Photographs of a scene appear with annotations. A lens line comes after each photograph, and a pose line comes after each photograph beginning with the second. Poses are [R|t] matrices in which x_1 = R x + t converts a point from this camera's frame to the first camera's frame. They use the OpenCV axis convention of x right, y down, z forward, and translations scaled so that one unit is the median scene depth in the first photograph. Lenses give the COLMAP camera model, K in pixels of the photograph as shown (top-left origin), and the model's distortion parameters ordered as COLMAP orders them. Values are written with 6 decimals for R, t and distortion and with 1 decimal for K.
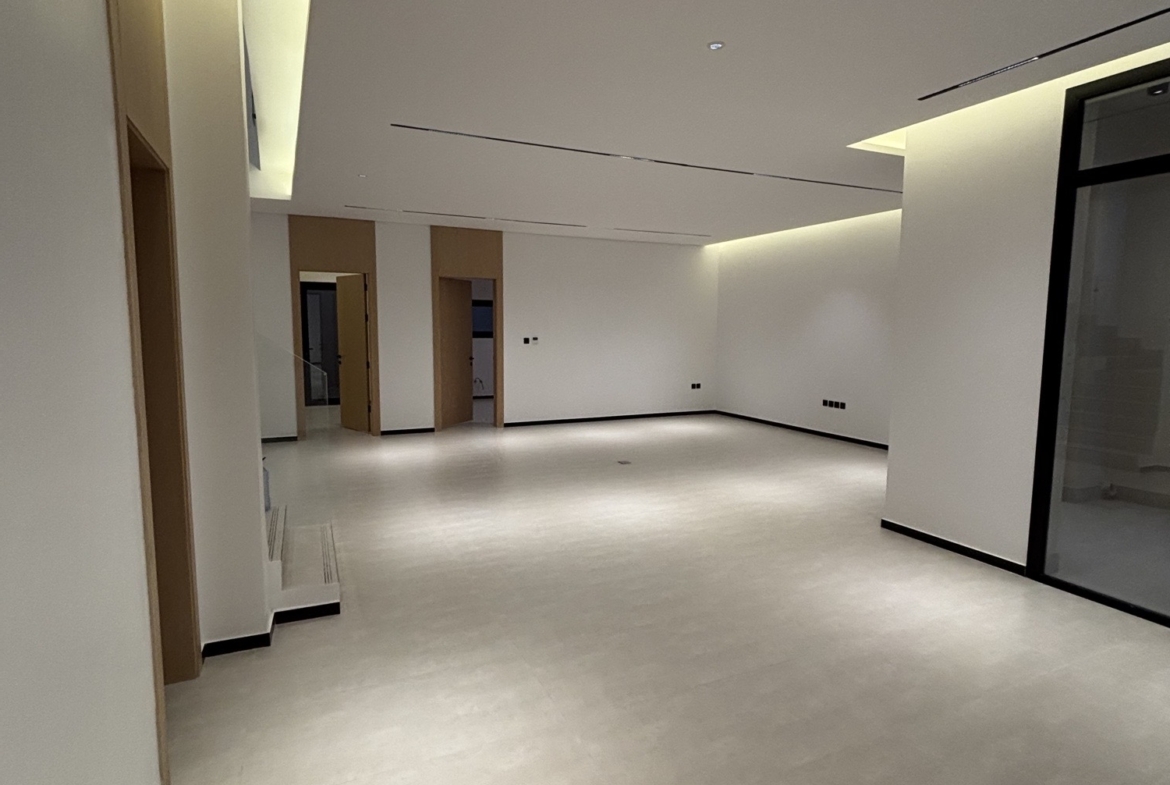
lens RADIAL K [[624.5, 0, 586.8], [0, 624.5, 394.2], [0, 0, 1]] dist [0.007033, -0.002409]
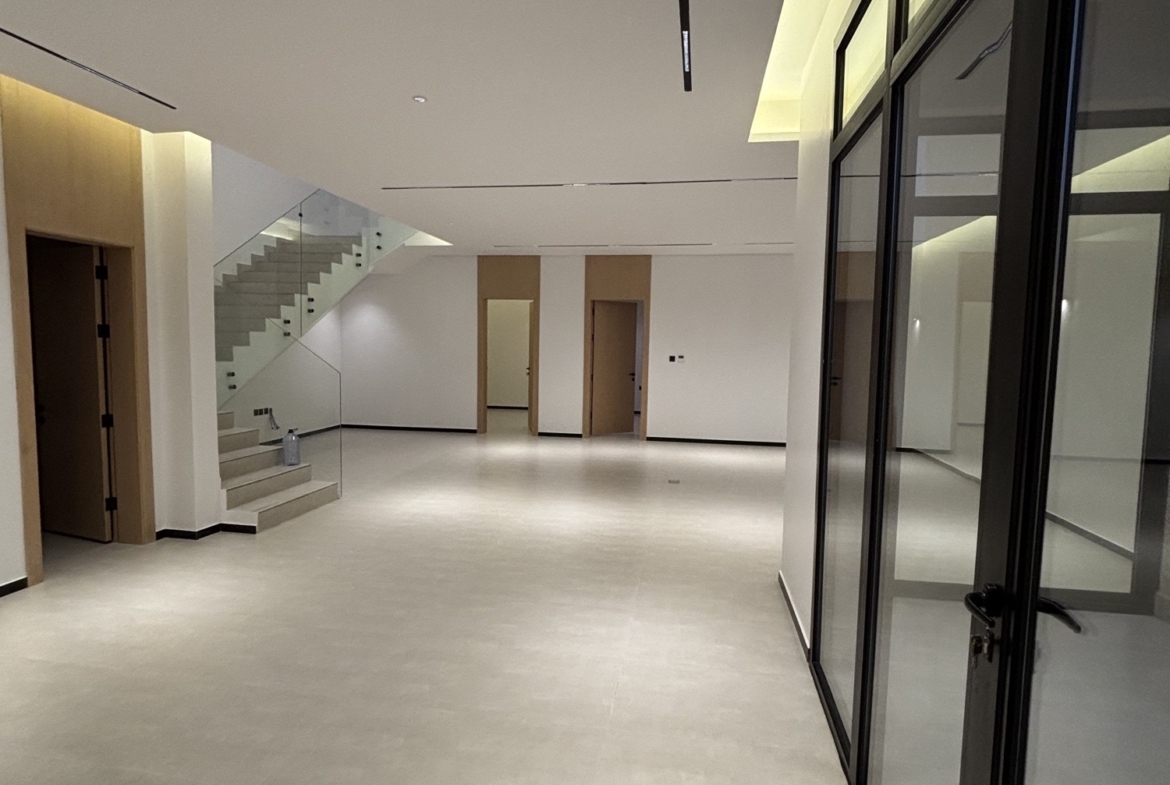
lens RADIAL K [[624.5, 0, 589.0], [0, 624.5, 393.3], [0, 0, 1]] dist [0.007033, -0.002409]
pose [[0.819546, 0.050984, -0.570741, 0.406795], [-0.071512, 0.997347, -0.013593, -0.005069], [0.568534, 0.051954, 0.821018, 0.085137]]
